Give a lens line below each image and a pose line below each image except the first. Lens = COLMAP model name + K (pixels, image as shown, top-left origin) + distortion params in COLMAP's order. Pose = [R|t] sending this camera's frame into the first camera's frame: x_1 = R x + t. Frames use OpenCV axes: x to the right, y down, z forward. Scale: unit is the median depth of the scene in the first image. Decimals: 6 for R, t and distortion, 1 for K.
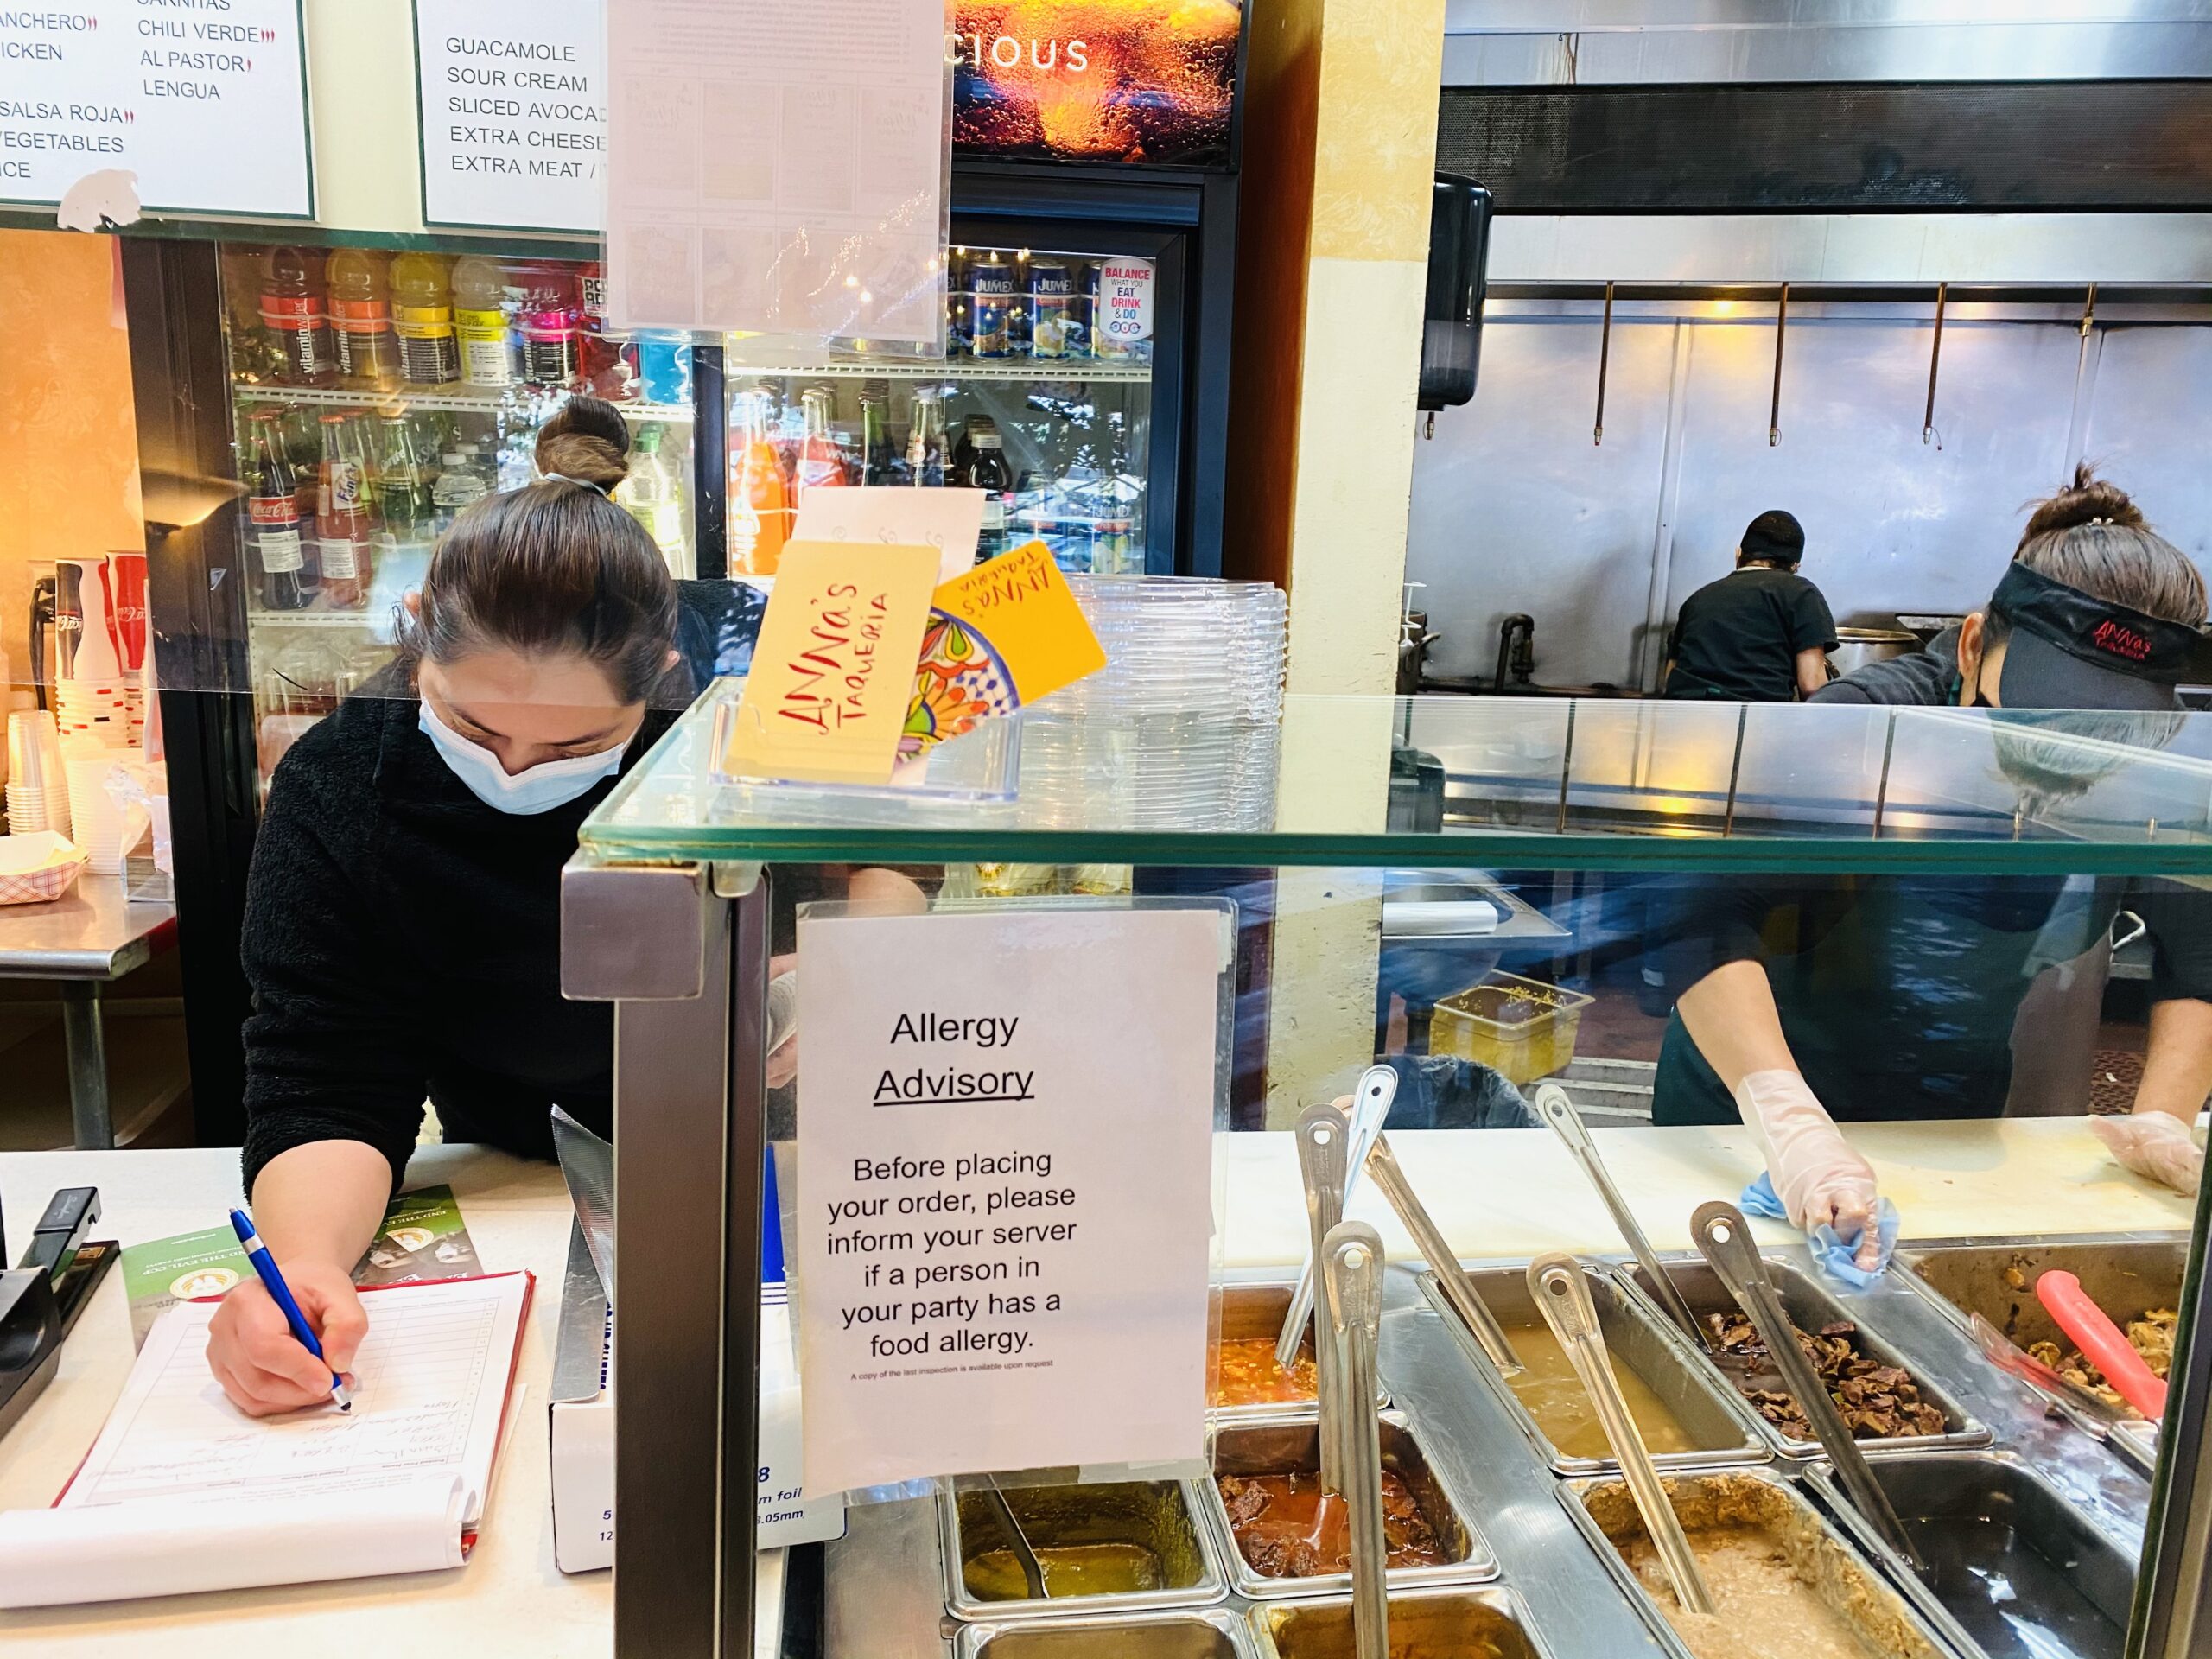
lens RADIAL K [[1694.1, 0, 1106.0], [0, 1694.1, 829.5], [0, 0, 1]] dist [-0.034963, 0.115901]
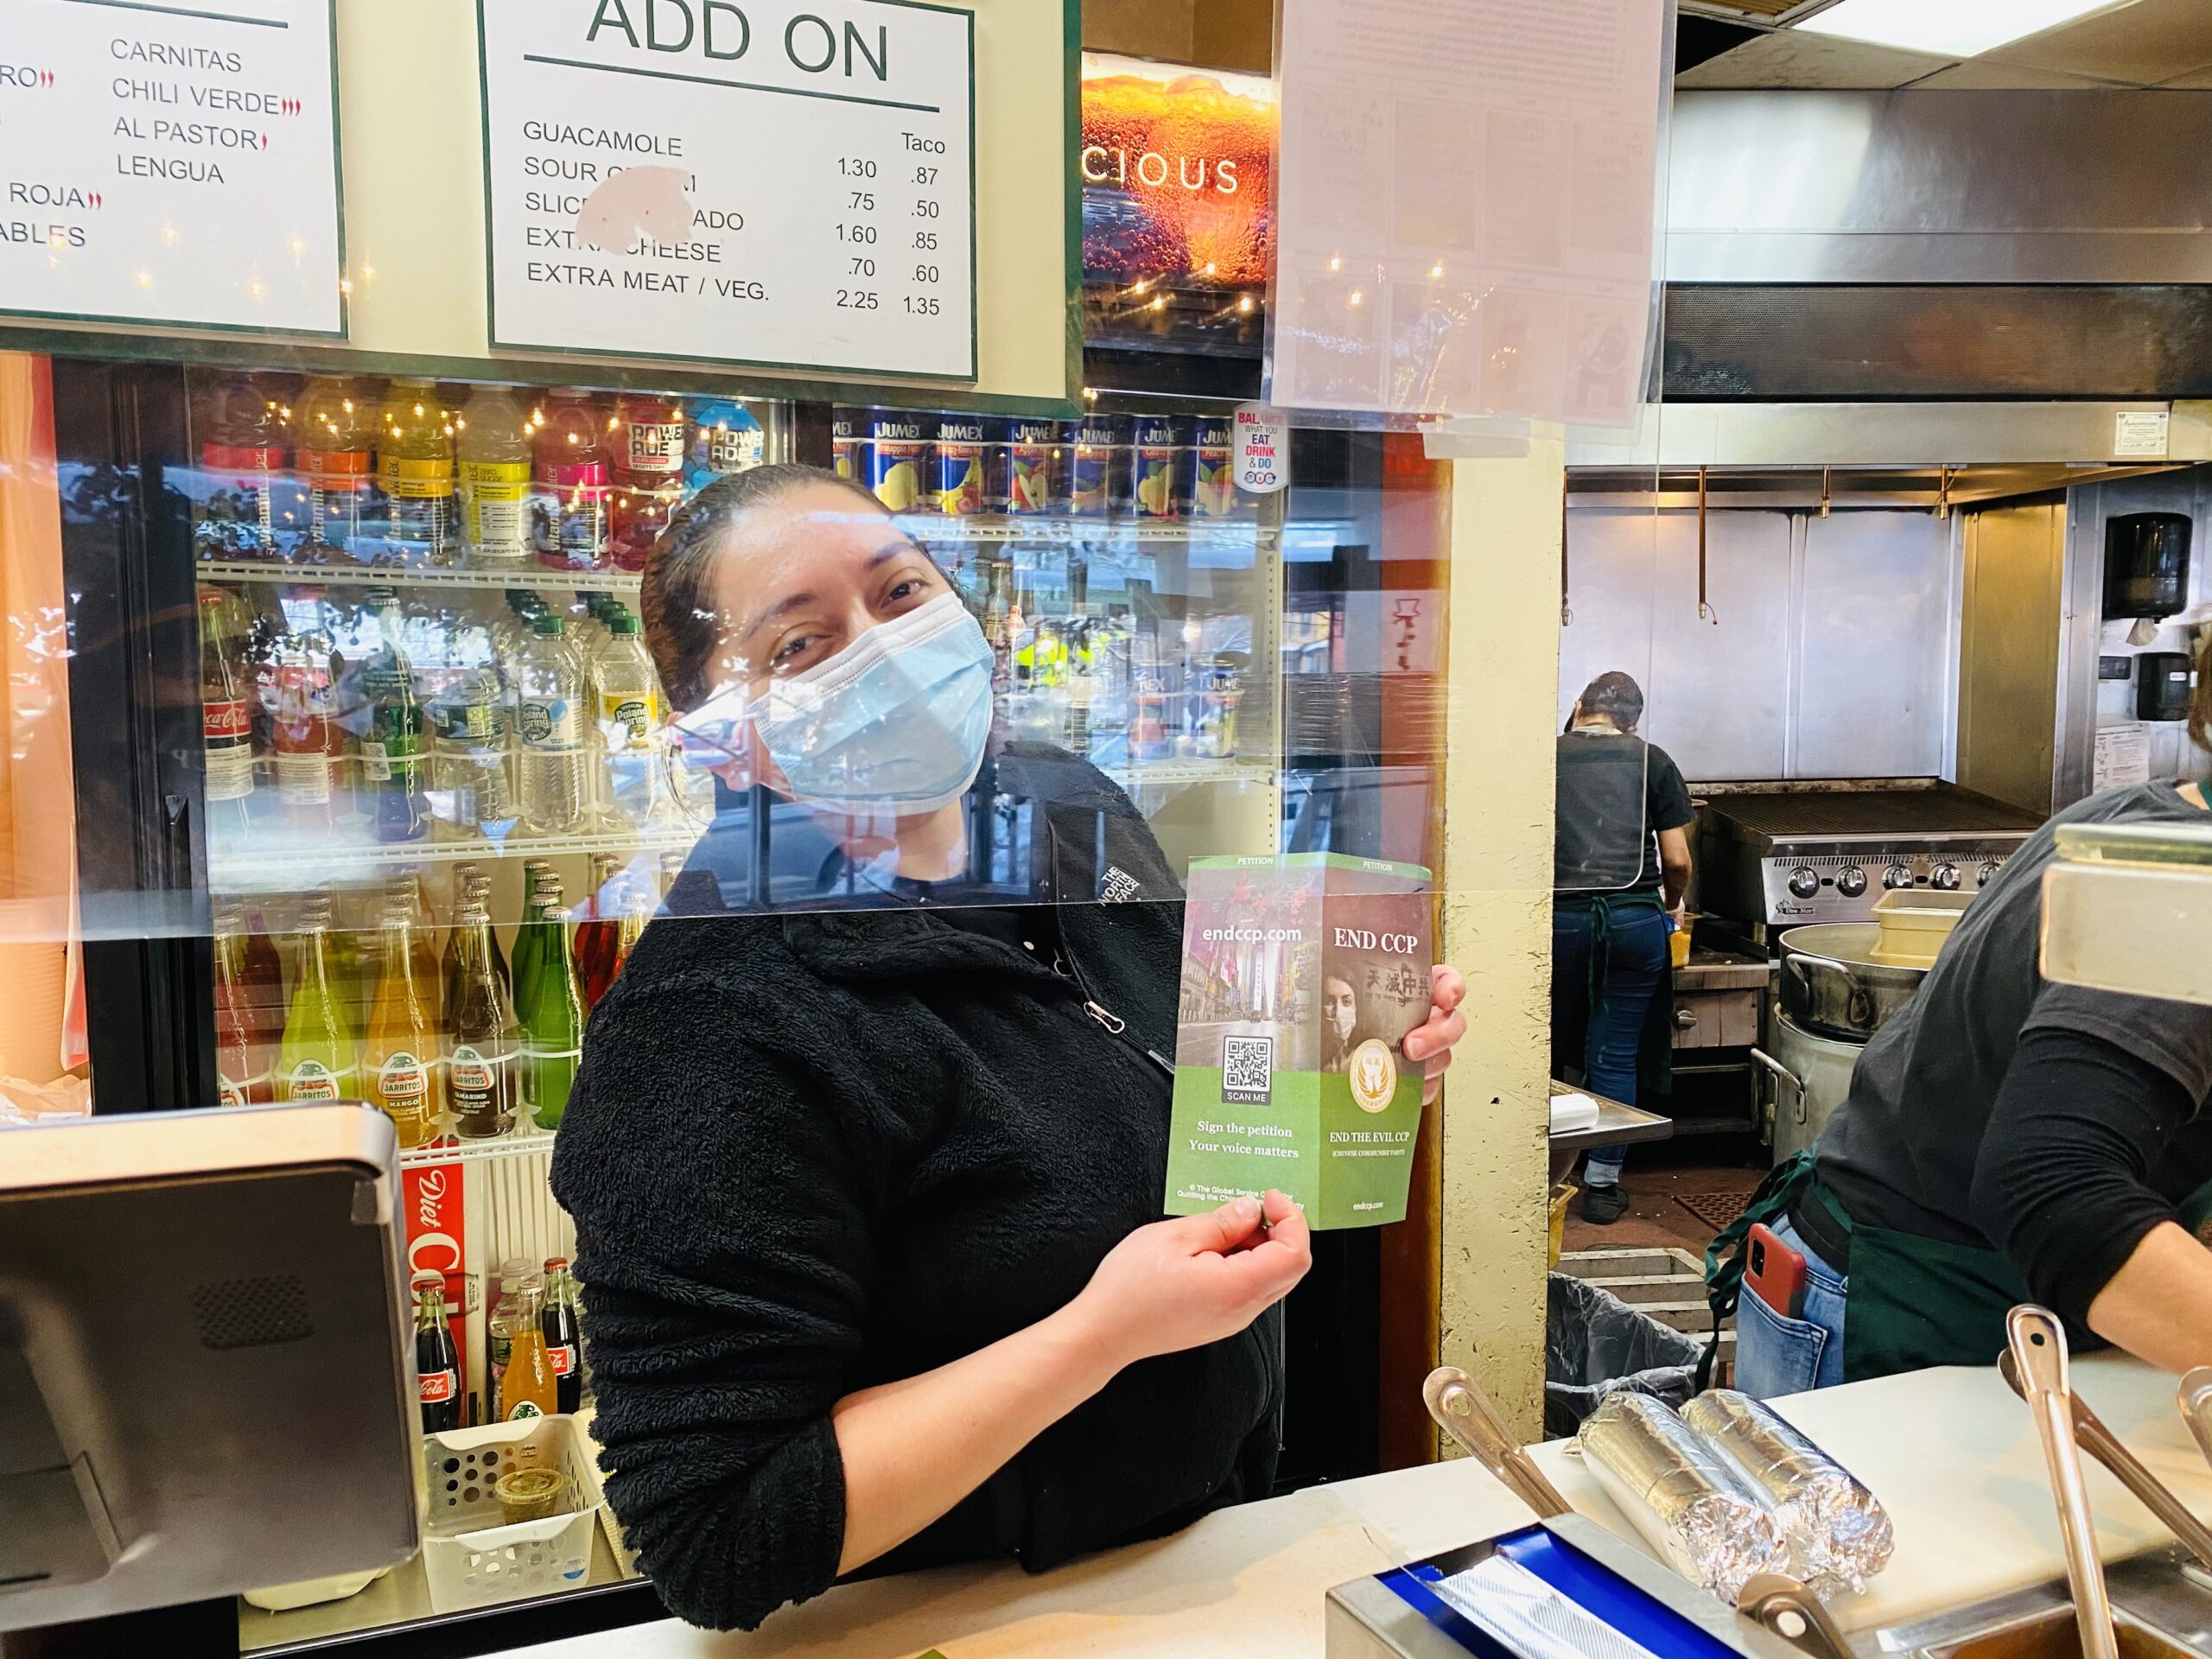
lens RADIAL K [[1699.5, 0, 1106.0], [0, 1699.5, 829.5], [0, 0, 1]] dist [0.001904, 0.093378]
pose [[0.971604, -0.056145, 0.229855, -0.305623], [0.084304, 0.989831, -0.114576, -0.020127], [-0.221084, 0.130701, 0.966457, 0.192669]]
